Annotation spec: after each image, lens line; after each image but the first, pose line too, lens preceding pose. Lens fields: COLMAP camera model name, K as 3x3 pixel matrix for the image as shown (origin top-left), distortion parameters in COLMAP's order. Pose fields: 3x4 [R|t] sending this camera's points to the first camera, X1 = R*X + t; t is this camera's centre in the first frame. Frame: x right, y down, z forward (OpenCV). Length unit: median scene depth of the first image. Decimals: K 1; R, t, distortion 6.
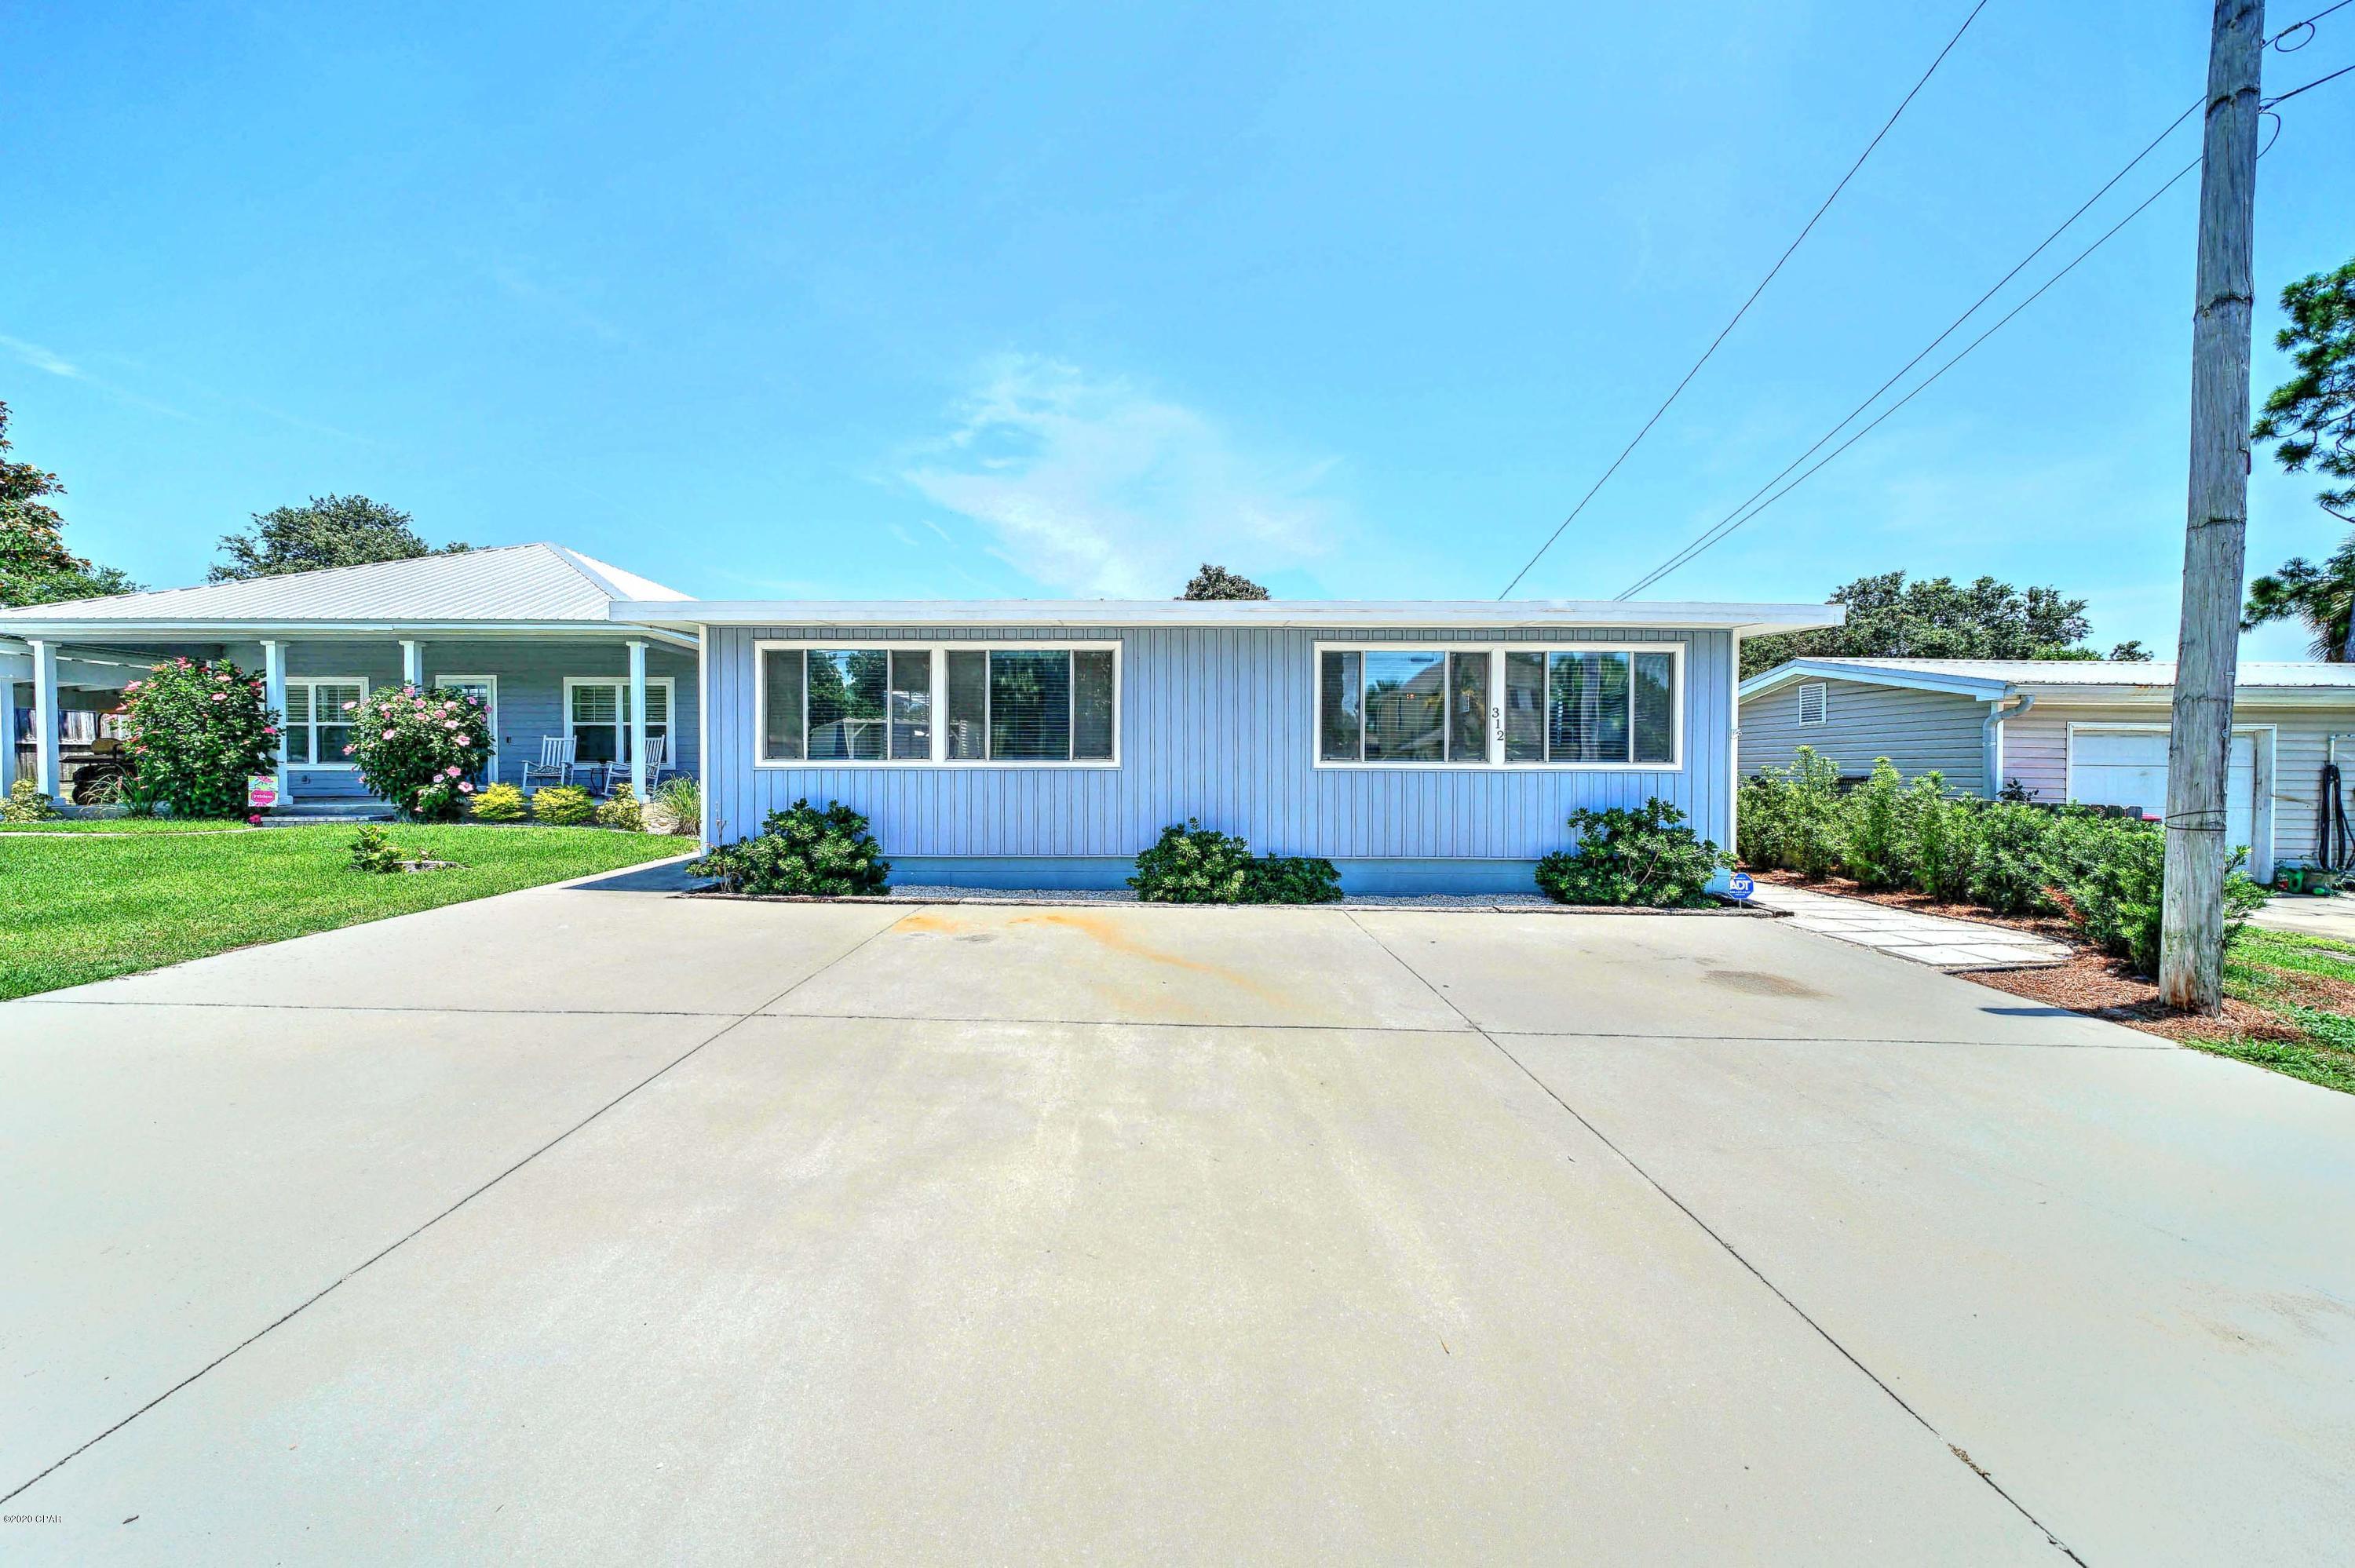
lens RADIAL K [[817.2, 0, 1153.7], [0, 817.2, 777.5], [0, 0, 1]] dist [-0.002006, -0.000083]
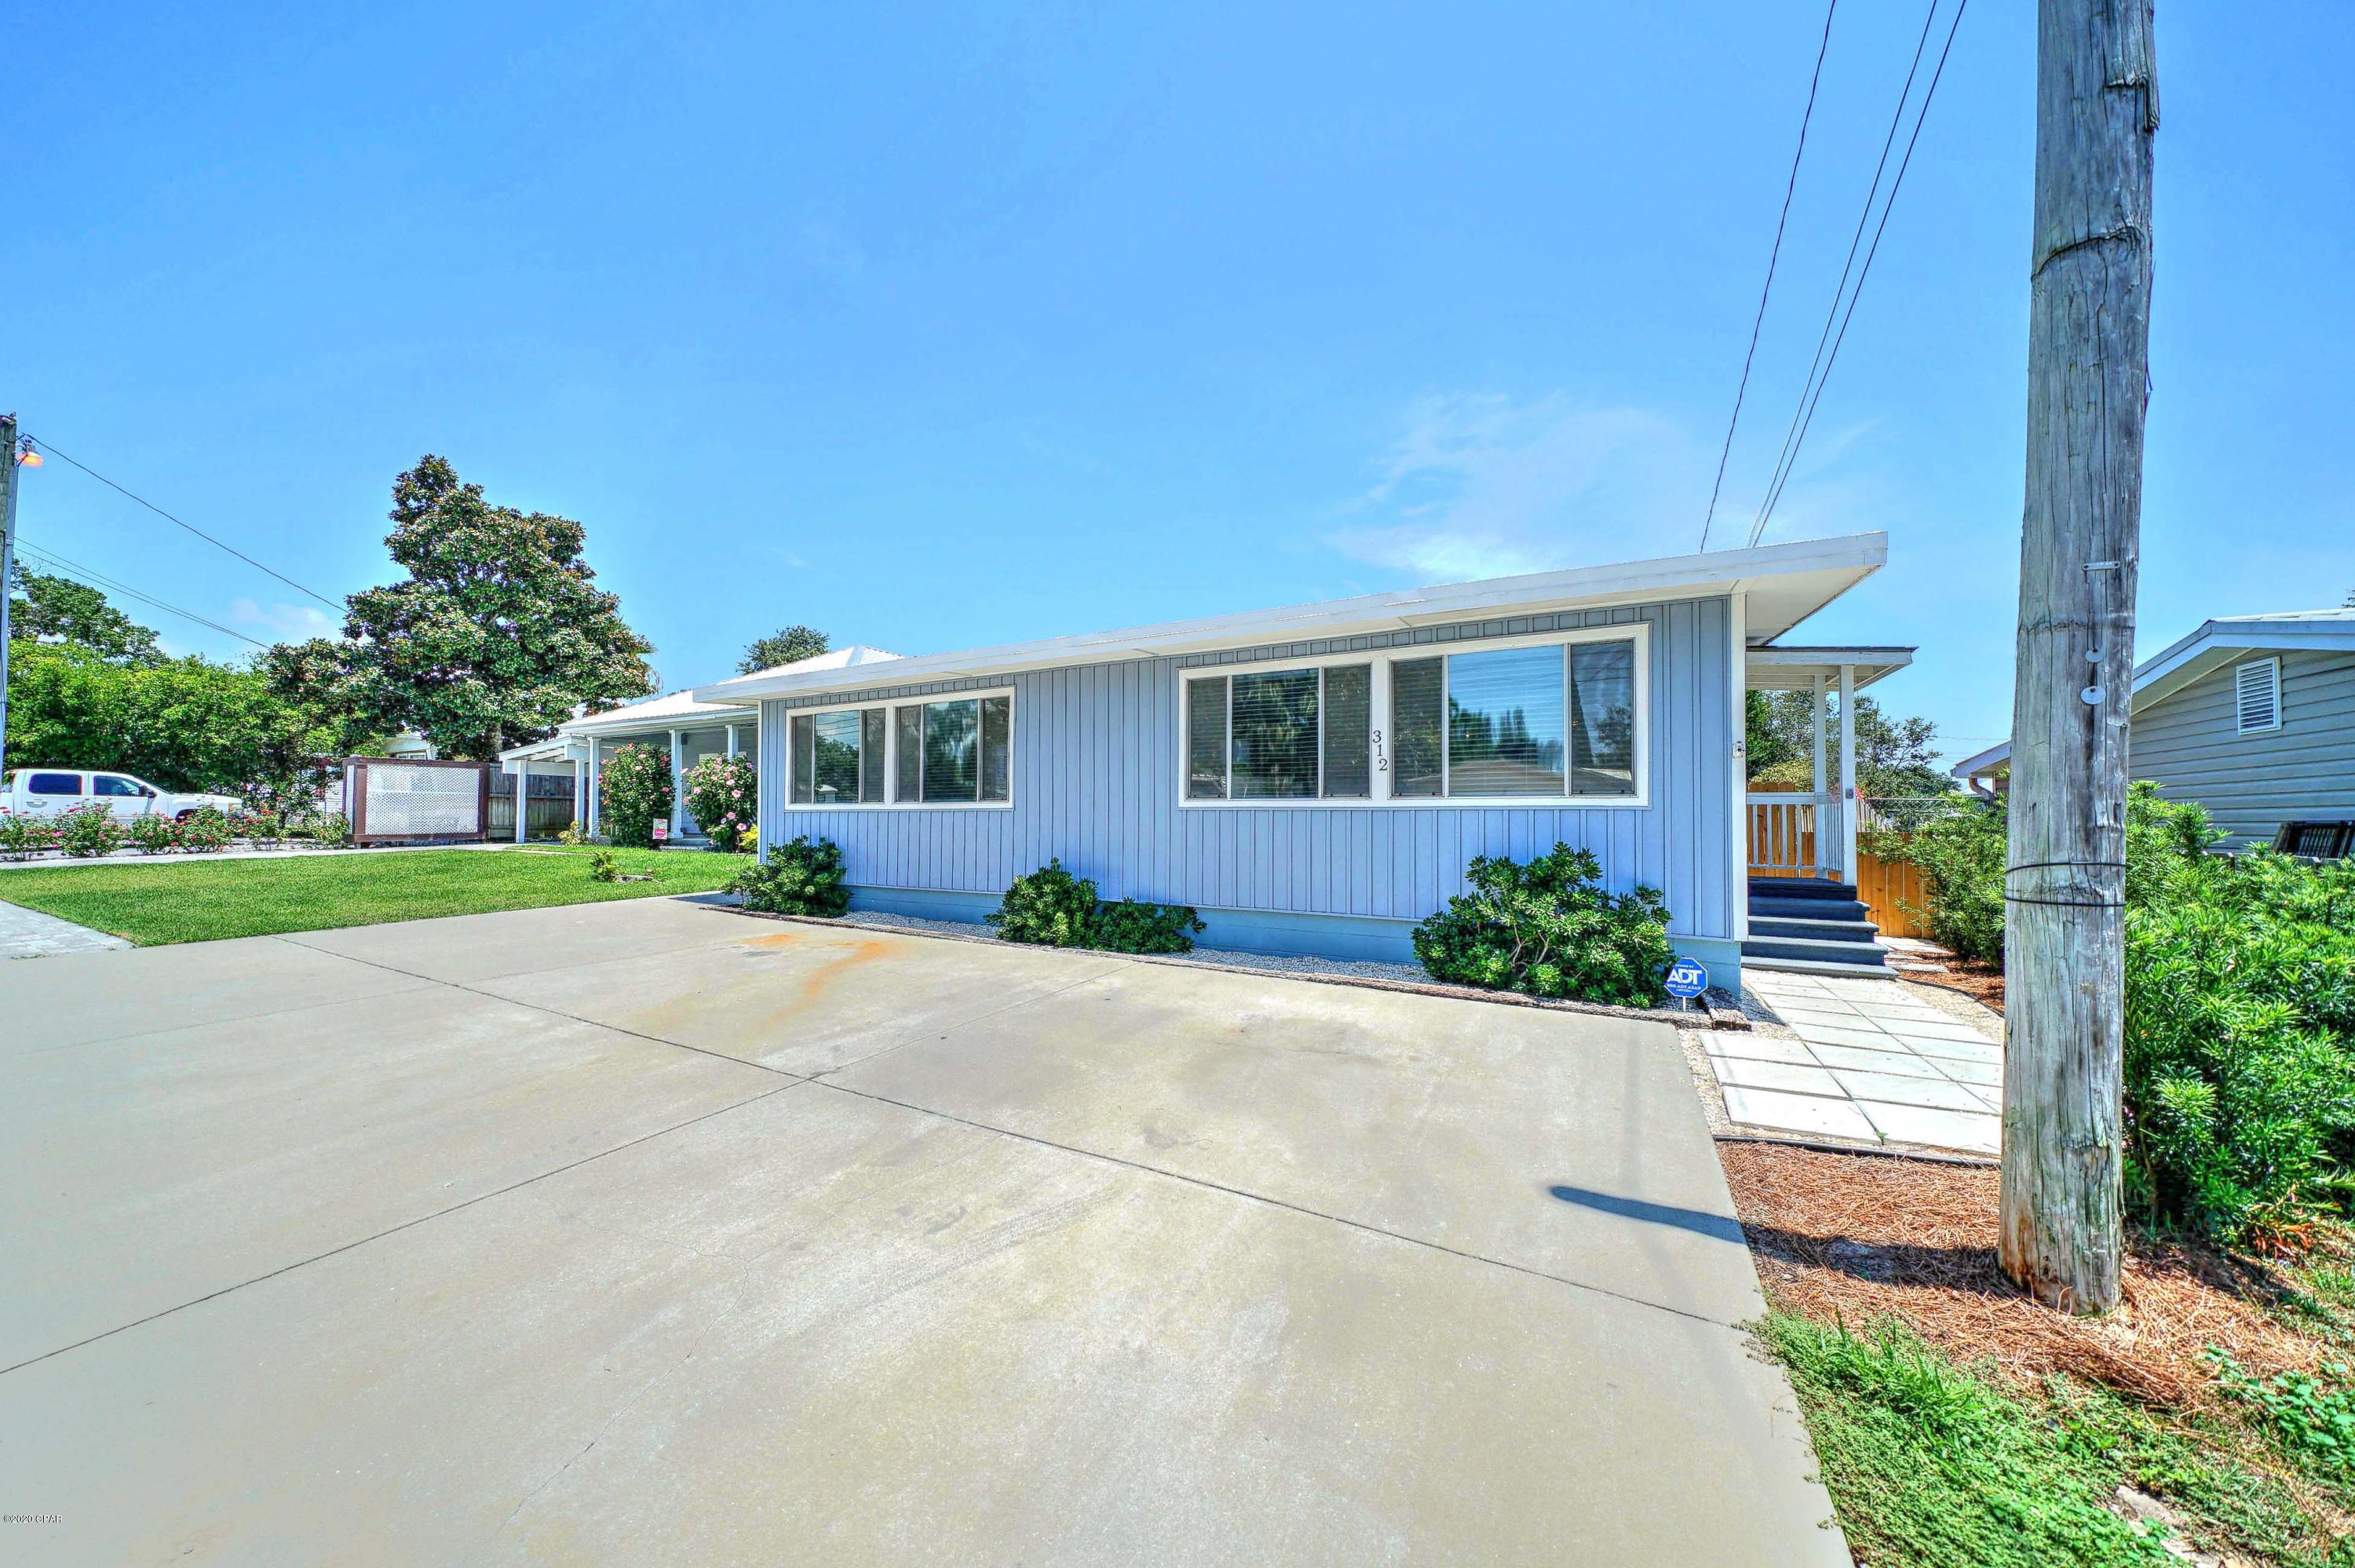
lens RADIAL K [[817.2, 0, 1164.4], [0, 817.2, 802.9], [0, 0, 1]] dist [-0.002006, -0.000083]
pose [[0.869640, -0.010002, -0.493586, 0.633604], [-0.007164, 0.999434, -0.032874, 0.014075], [0.493635, 0.032125, 0.869075, 0.194752]]
